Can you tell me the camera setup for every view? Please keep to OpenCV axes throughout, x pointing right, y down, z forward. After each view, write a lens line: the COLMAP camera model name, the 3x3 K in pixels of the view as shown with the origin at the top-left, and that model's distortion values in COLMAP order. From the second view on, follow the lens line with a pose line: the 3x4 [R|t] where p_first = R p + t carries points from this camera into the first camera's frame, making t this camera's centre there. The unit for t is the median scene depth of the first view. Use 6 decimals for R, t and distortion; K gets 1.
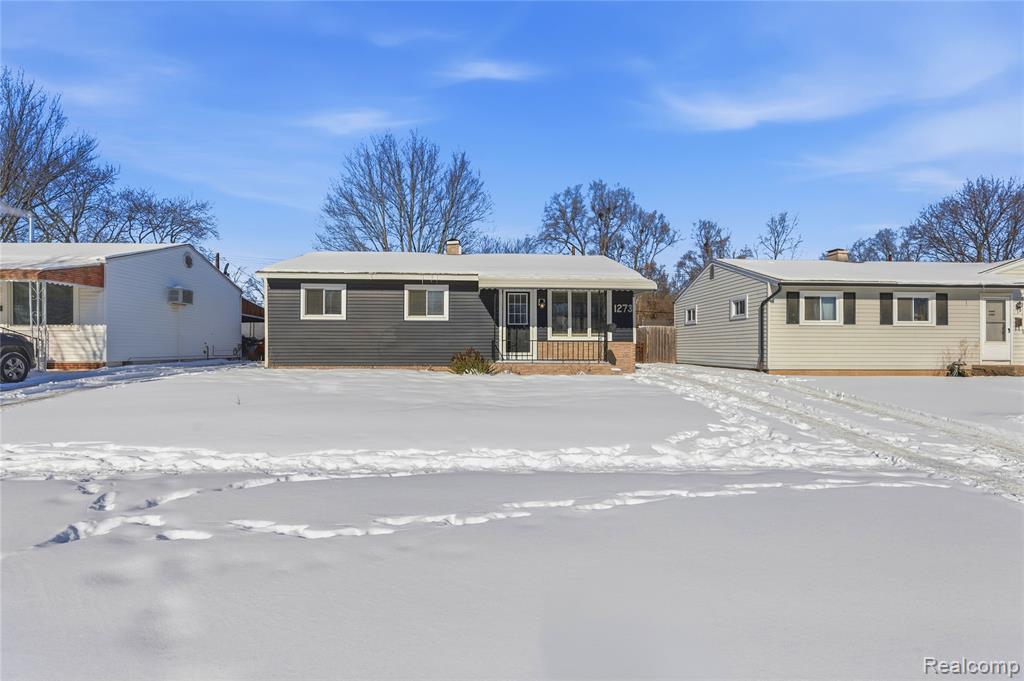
lens RADIAL K [[473.1, 0, 504.2], [0, 473.1, 342.3], [0, 0, 1]] dist [0.000041, -0.000939]
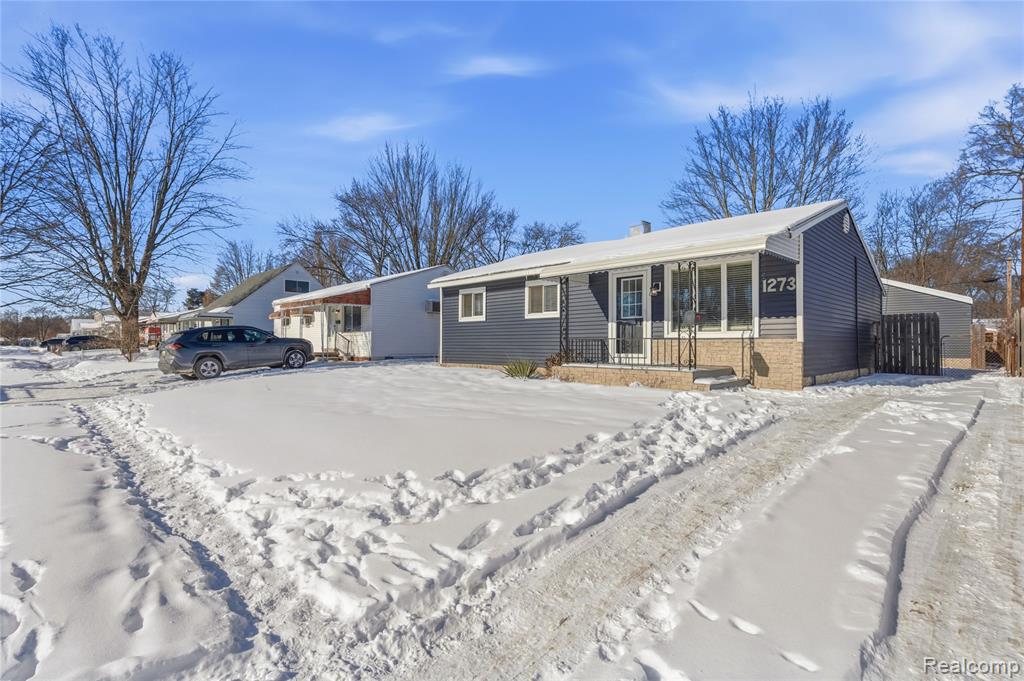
lens RADIAL K [[473.1, 0, 513.5], [0, 473.1, 332.0], [0, 0, 1]] dist [0.000041, -0.000939]
pose [[0.675516, -0.020678, -0.737055, 0.467952], [0.010097, 0.999772, -0.018795, -0.001946], [0.737276, 0.005254, 0.675571, 0.323683]]
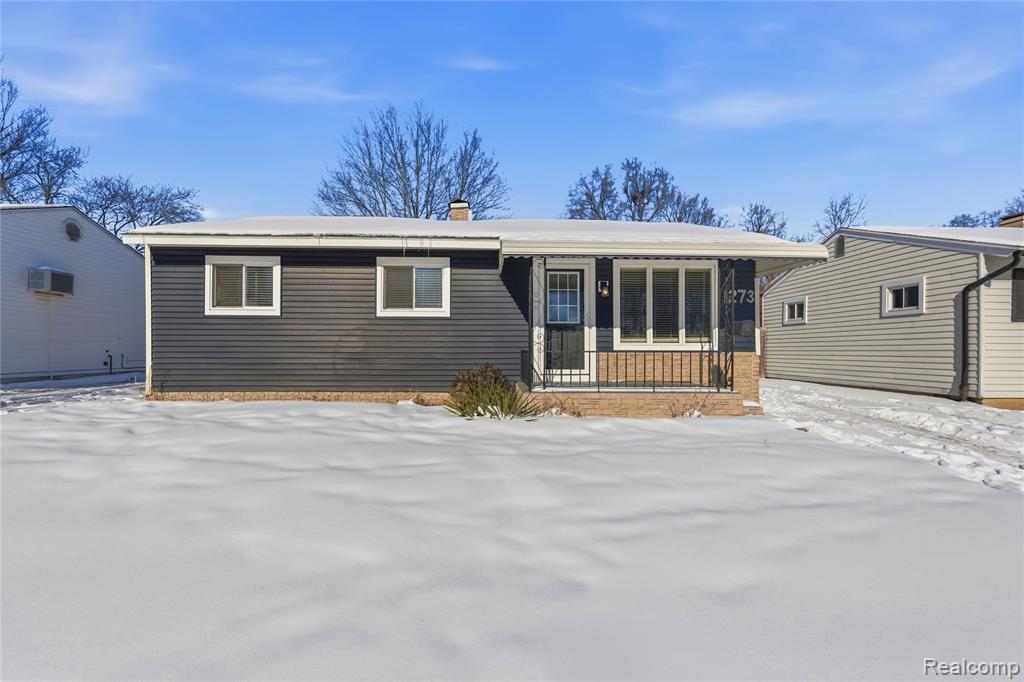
lens RADIAL K [[473.1, 0, 507.6], [0, 473.1, 346.8], [0, 0, 1]] dist [0.000041, -0.000939]
pose [[0.999824, 0.000466, -0.018764, -0.031556], [-0.000373, 0.999988, 0.004963, -0.010496], [0.018766, -0.004955, 0.999812, 0.388255]]
